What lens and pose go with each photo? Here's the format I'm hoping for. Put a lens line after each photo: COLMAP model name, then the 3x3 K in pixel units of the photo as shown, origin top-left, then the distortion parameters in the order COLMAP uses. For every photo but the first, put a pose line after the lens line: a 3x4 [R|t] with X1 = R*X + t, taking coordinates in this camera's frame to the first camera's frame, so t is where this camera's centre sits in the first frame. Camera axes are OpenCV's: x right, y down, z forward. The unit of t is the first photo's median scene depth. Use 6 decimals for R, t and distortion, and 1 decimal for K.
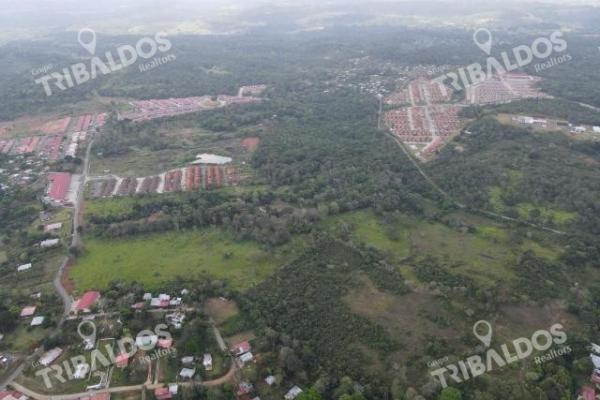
lens RADIAL K [[445.4, 0, 299.3], [0, 445.4, 202.0], [0, 0, 1]] dist [0.010082, 0.021268]
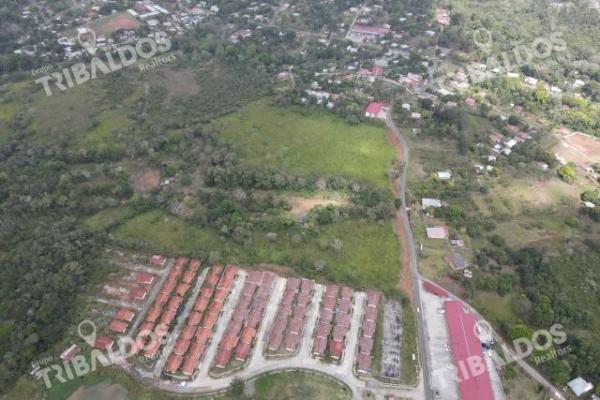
lens RADIAL K [[445.4, 0, 301.6], [0, 445.4, 196.5], [0, 0, 1]] dist [0.010082, 0.021268]
pose [[-0.905191, -0.272024, 0.326547, -0.526482], [0.206676, 0.389631, 0.897481, -0.596997], [-0.371369, 0.879881, -0.296470, 1.143867]]
